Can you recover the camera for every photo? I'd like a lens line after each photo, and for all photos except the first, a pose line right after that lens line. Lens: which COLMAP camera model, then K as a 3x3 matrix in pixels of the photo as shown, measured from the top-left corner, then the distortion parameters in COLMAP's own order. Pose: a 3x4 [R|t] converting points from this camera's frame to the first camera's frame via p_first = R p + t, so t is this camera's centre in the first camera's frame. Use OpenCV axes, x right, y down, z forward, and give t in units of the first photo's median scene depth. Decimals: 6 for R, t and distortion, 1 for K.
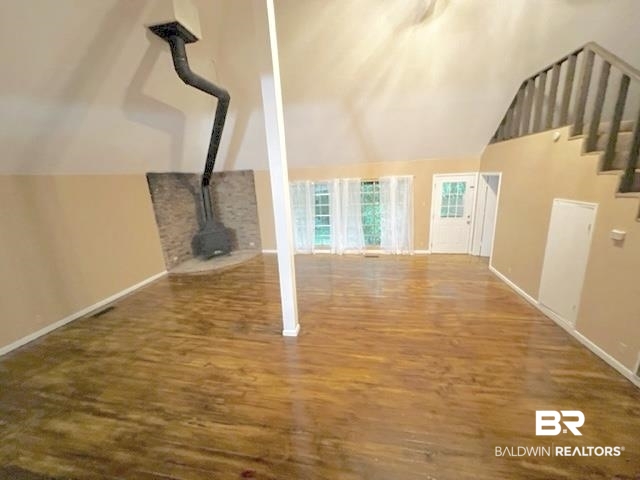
lens RADIAL K [[254.4, 0, 317.8], [0, 254.4, 238.0], [0, 0, 1]] dist [-0.000274, -0.000209]
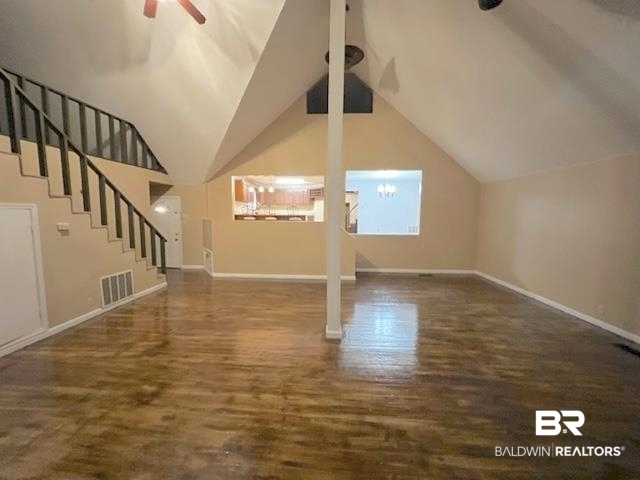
lens RADIAL K [[254.4, 0, 320.9], [0, 254.4, 241.2], [0, 0, 1]] dist [-0.000274, -0.000209]
pose [[-0.989707, 0.060137, -0.129861, 0.024601], [0.011957, 0.938999, 0.343711, -0.153150], [0.142609, 0.338620, -0.930053, 0.988857]]
